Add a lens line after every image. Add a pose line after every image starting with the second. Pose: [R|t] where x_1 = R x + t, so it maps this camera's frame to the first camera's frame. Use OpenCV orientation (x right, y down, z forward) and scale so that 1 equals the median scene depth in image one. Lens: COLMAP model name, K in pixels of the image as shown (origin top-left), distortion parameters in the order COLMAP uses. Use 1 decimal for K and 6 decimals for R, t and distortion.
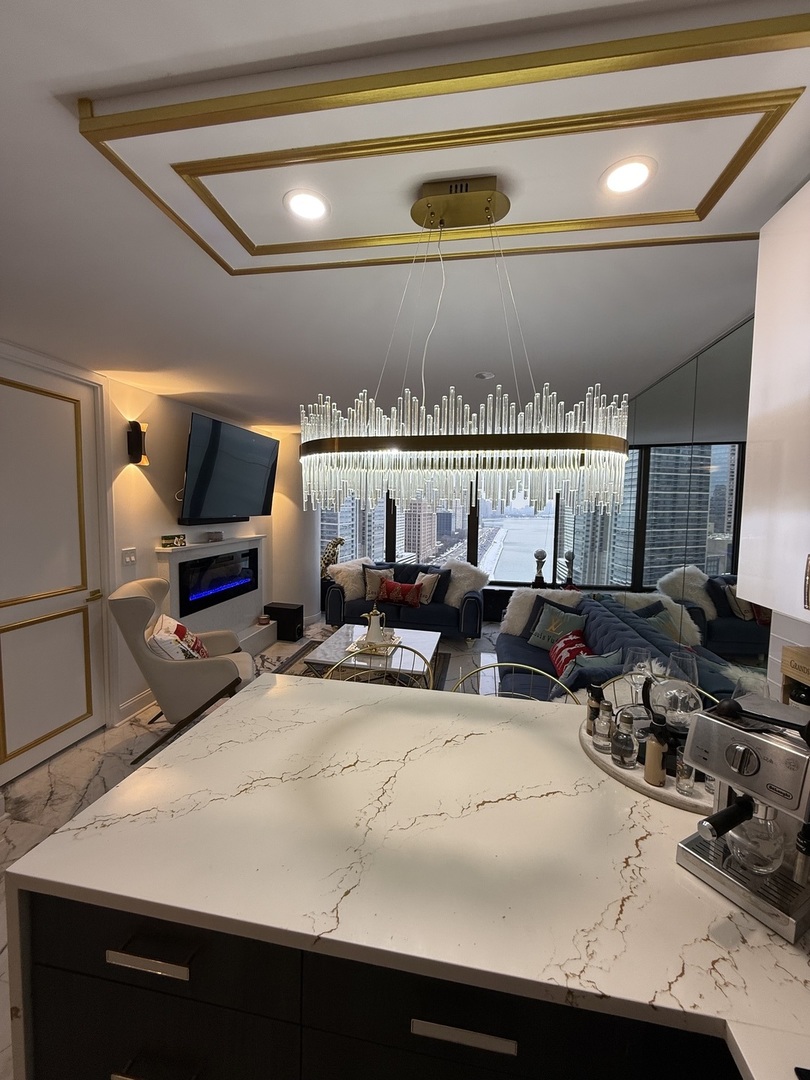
lens RADIAL K [[428.1, 0, 405.0], [0, 428.1, 540.0], [0, 0, 1]] dist [0.001526, -0.000595]
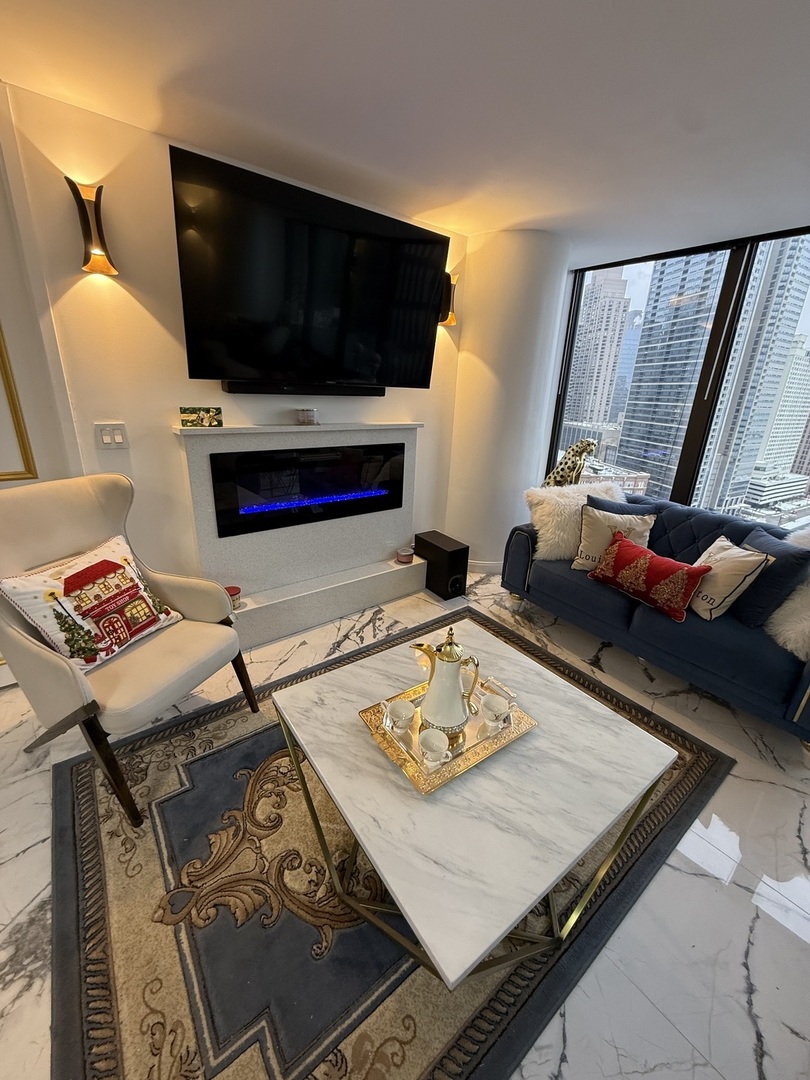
lens RADIAL K [[428.1, 0, 405.0], [0, 428.1, 540.0], [0, 0, 1]] dist [0.001526, -0.000595]
pose [[0.739307, 0.235550, -0.630826, 0.094703], [-0.081442, 0.961223, 0.263473, -0.011954], [0.668425, -0.143411, 0.729822, 0.619602]]
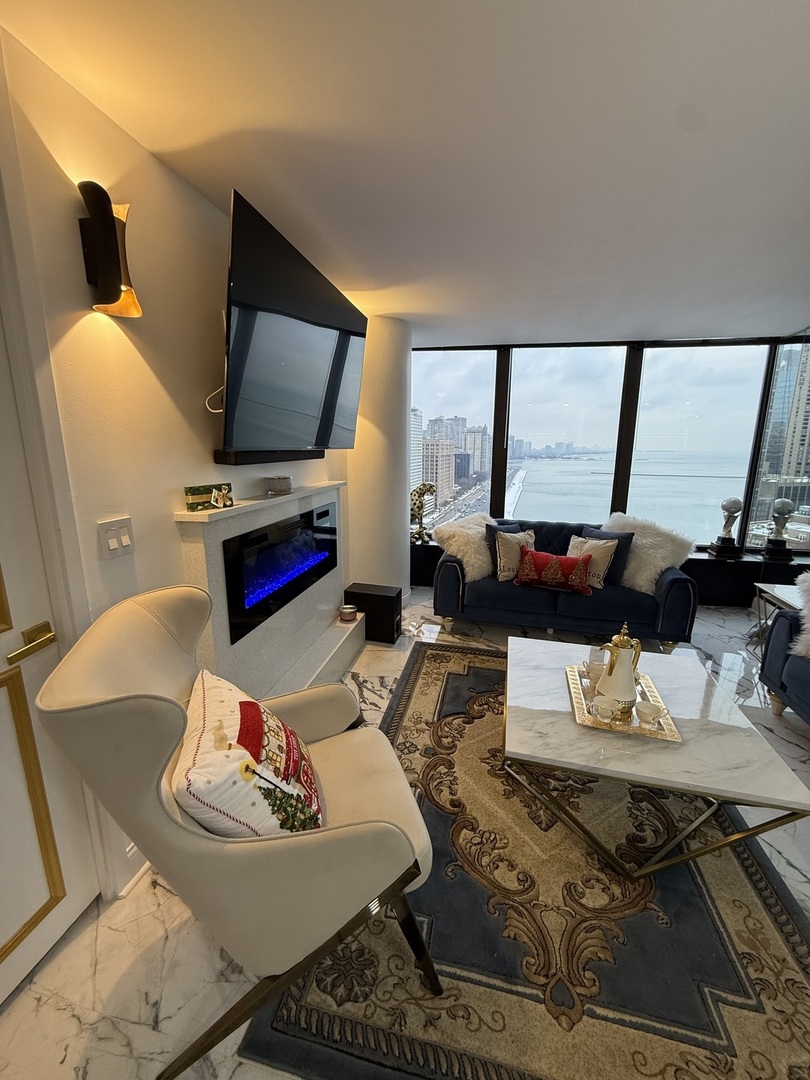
lens RADIAL K [[428.1, 0, 405.0], [0, 428.1, 540.0], [0, 0, 1]] dist [0.001526, -0.000595]
pose [[0.999217, -0.003571, -0.039407, -0.257643], [0.008787, 0.991078, 0.132991, -0.010376], [0.038581, -0.133233, 0.990334, 0.447513]]
